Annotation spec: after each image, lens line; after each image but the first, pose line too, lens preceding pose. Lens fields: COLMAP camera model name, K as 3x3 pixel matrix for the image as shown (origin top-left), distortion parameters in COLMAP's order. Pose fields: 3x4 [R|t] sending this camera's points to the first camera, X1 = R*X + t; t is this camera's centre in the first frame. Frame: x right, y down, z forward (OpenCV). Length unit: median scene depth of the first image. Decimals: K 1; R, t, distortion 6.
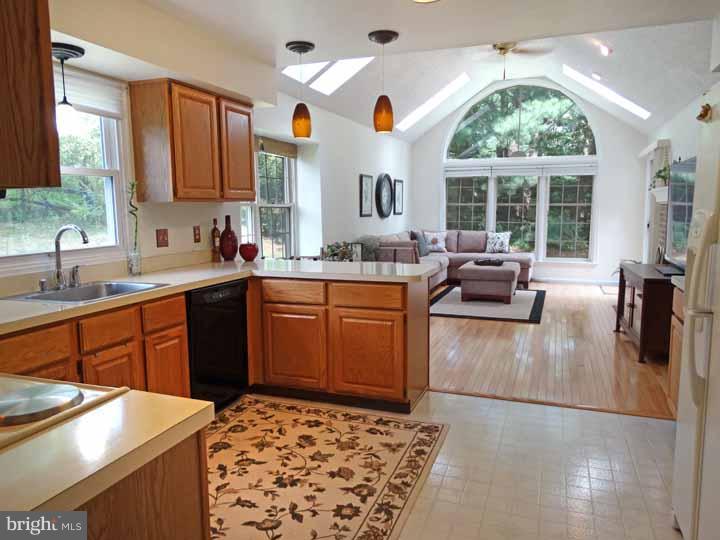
lens RADIAL K [[515.7, 0, 362.9], [0, 515.7, 272.1], [0, 0, 1]] dist [0.002924, 0.003325]
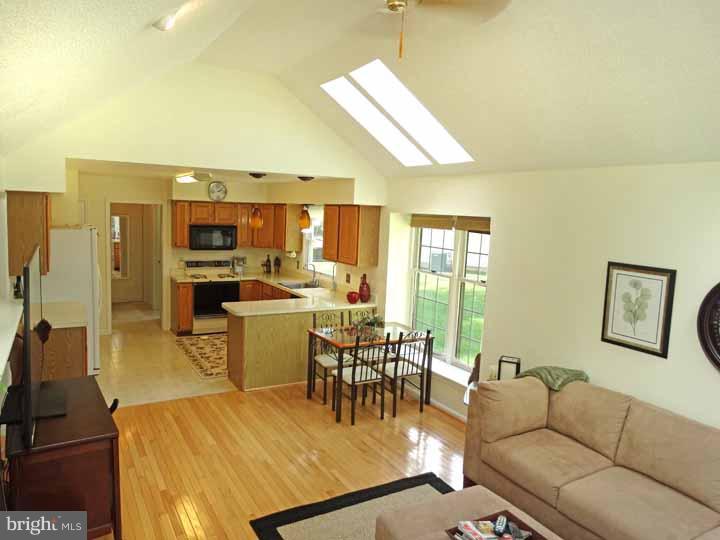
lens RADIAL K [[515.7, 0, 340.3], [0, 515.7, 264.8], [0, 0, 1]] dist [0.002924, 0.003325]
pose [[-0.652866, 0.052199, -0.755673, 1.531259], [-0.139267, 0.972344, 0.187487, -0.660061], [0.744561, 0.227644, -0.627541, 3.026419]]
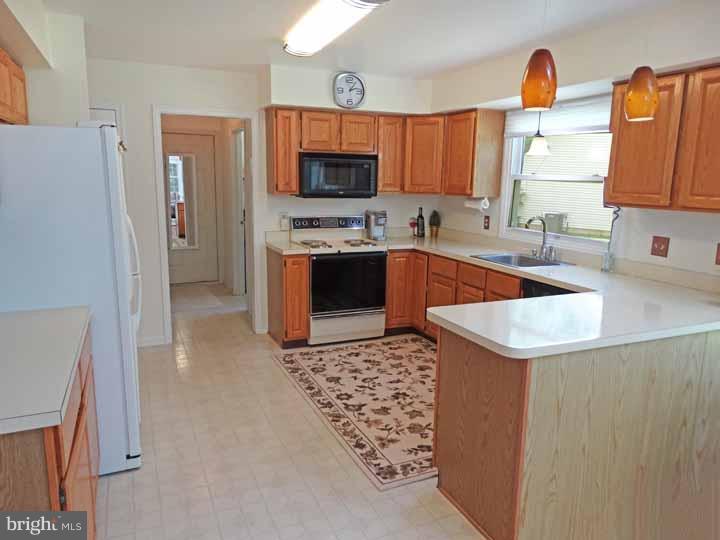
lens RADIAL K [[515.7, 0, 362.7], [0, 515.7, 267.3], [0, 0, 1]] dist [0.002924, 0.003325]
pose [[-0.707982, 0.105009, -0.698380, 0.861444], [-0.117272, 0.957675, 0.262881, -0.288822], [0.696426, 0.268015, -0.665702, 1.737359]]
